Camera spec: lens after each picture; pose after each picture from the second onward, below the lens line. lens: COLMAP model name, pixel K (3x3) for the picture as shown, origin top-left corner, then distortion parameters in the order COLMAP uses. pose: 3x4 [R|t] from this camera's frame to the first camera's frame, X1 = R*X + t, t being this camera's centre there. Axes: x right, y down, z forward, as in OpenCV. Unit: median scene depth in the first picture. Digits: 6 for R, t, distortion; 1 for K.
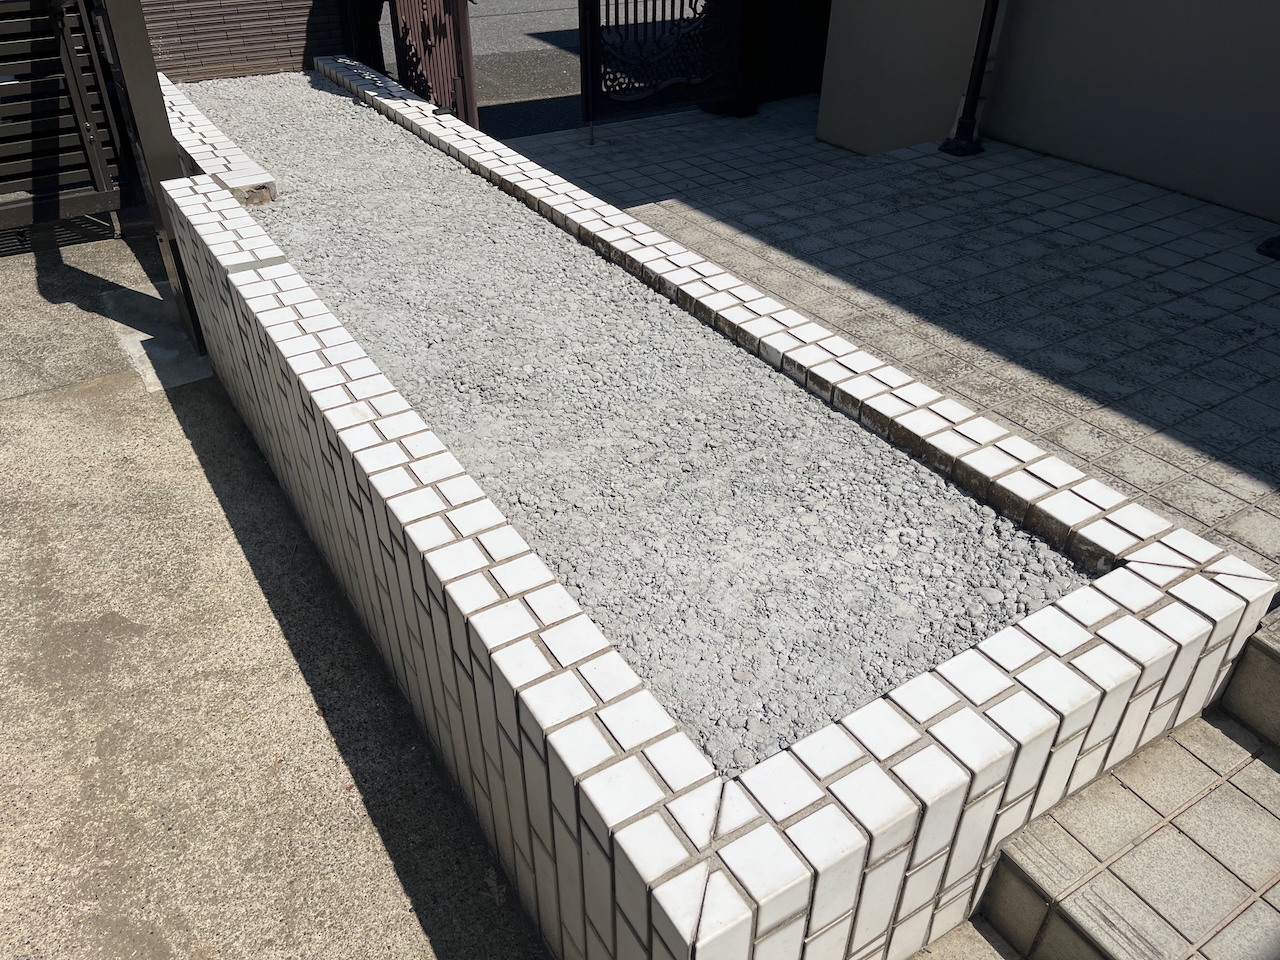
lens RADIAL K [[984.8, 0, 637.9], [0, 984.8, 484.4], [0, 0, 1]] dist [0.047276, -0.066830]
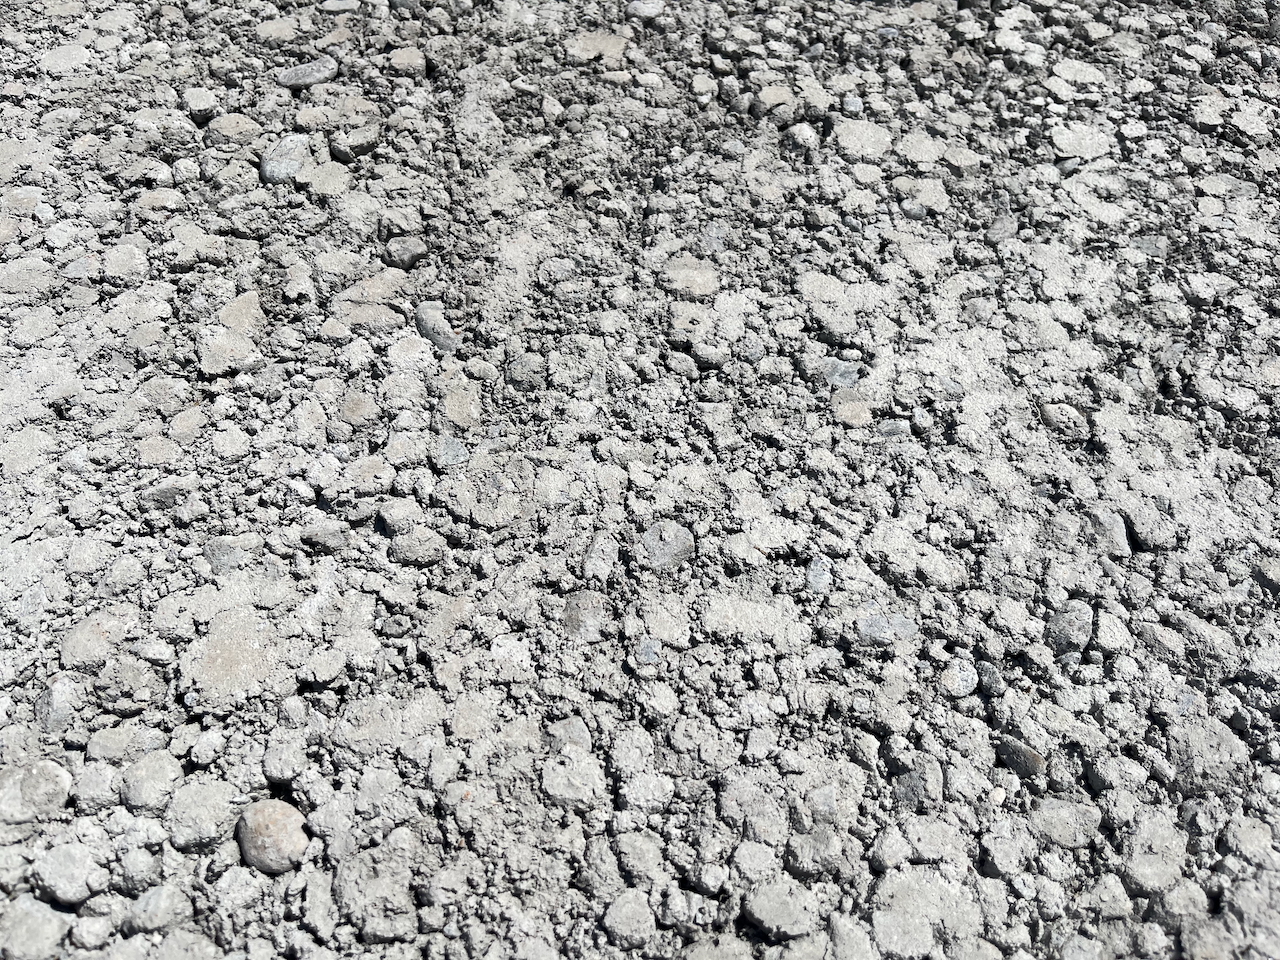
lens RADIAL K [[984.8, 0, 641.3], [0, 984.8, 476.2], [0, 0, 1]] dist [0.047276, -0.066830]
pose [[0.521392, -0.694171, 0.496263, -0.084373], [0.494877, 0.719763, 0.486866, -0.065207], [-0.695160, -0.008259, 0.718808, 0.672388]]
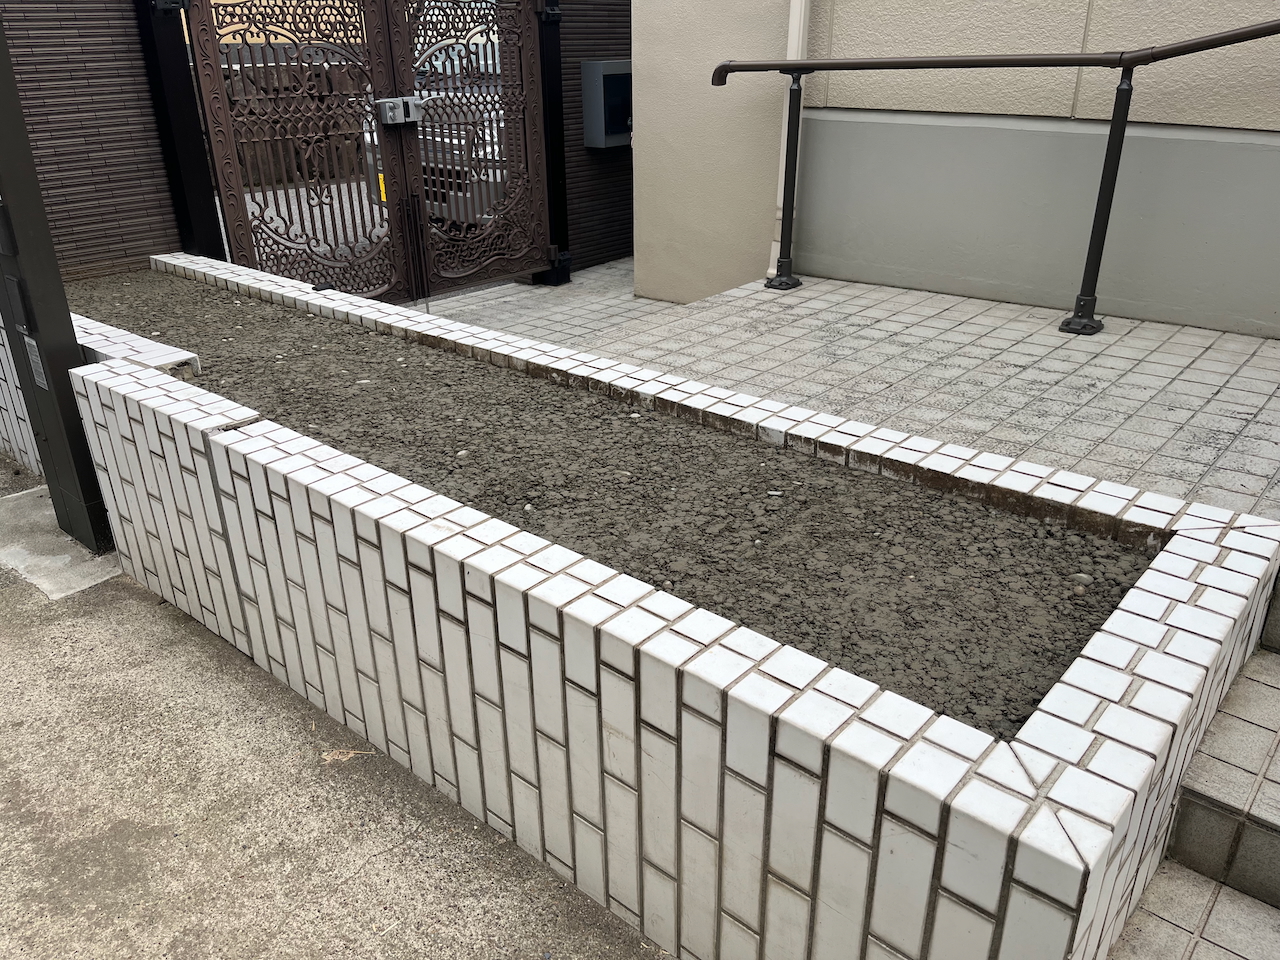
lens RADIAL K [[984.8, 0, 634.4], [0, 984.8, 483.7], [0, 0, 1]] dist [0.047276, -0.066830]
pose [[0.958255, -0.137666, 0.250588, -0.306044], [0.181657, 0.969961, -0.161790, 0.072148], [-0.220788, 0.200557, 0.954479, 0.001381]]
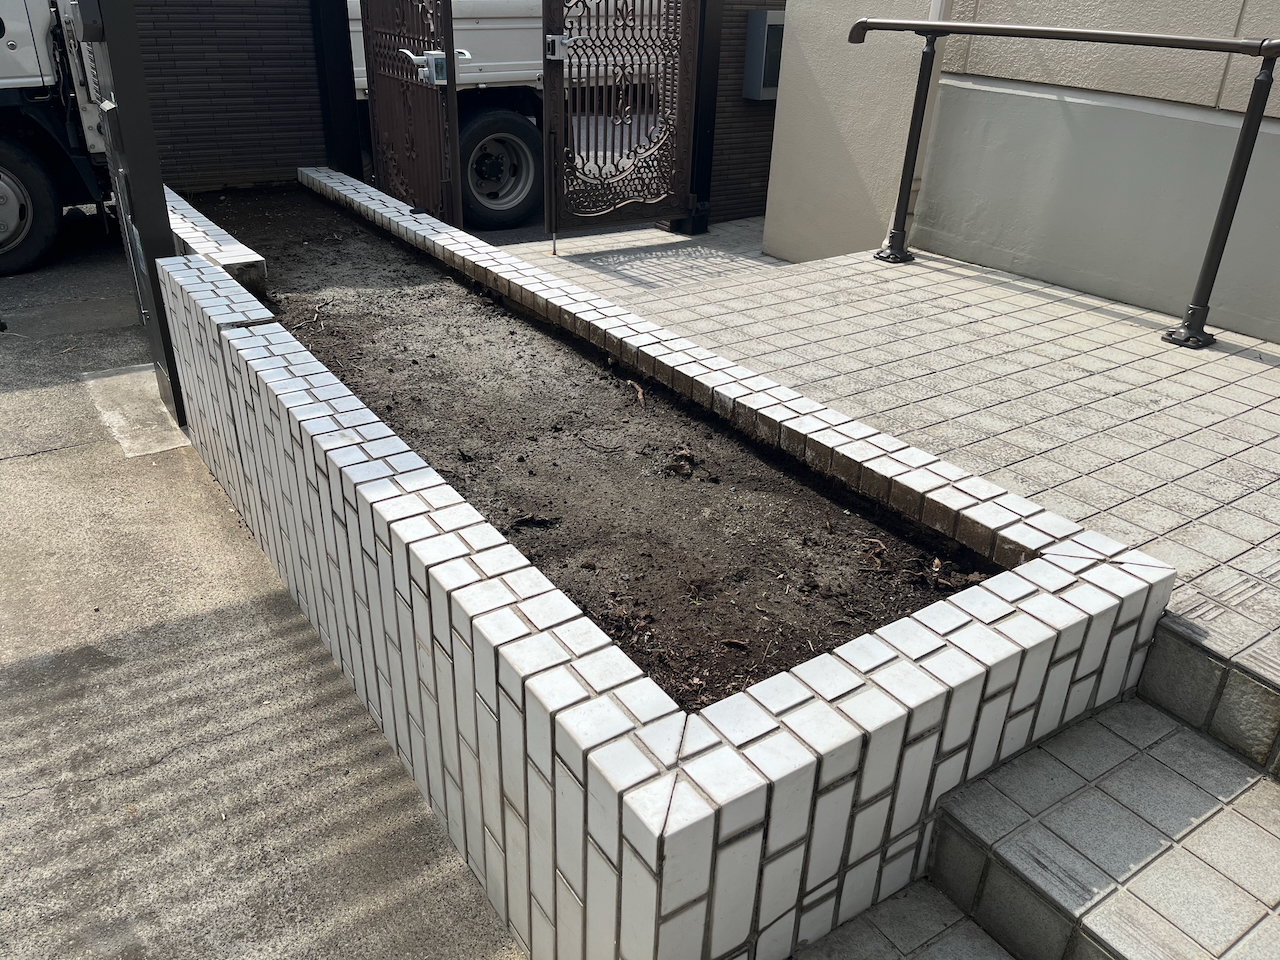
lens RADIAL K [[984.8, 0, 631.2], [0, 984.8, 475.1], [0, 0, 1]] dist [0.047276, -0.066830]
pose [[0.999143, 0.007328, 0.040747, -0.012671], [-0.001516, 0.990027, -0.140869, 0.109045], [-0.041373, 0.140686, 0.989189, -0.071847]]
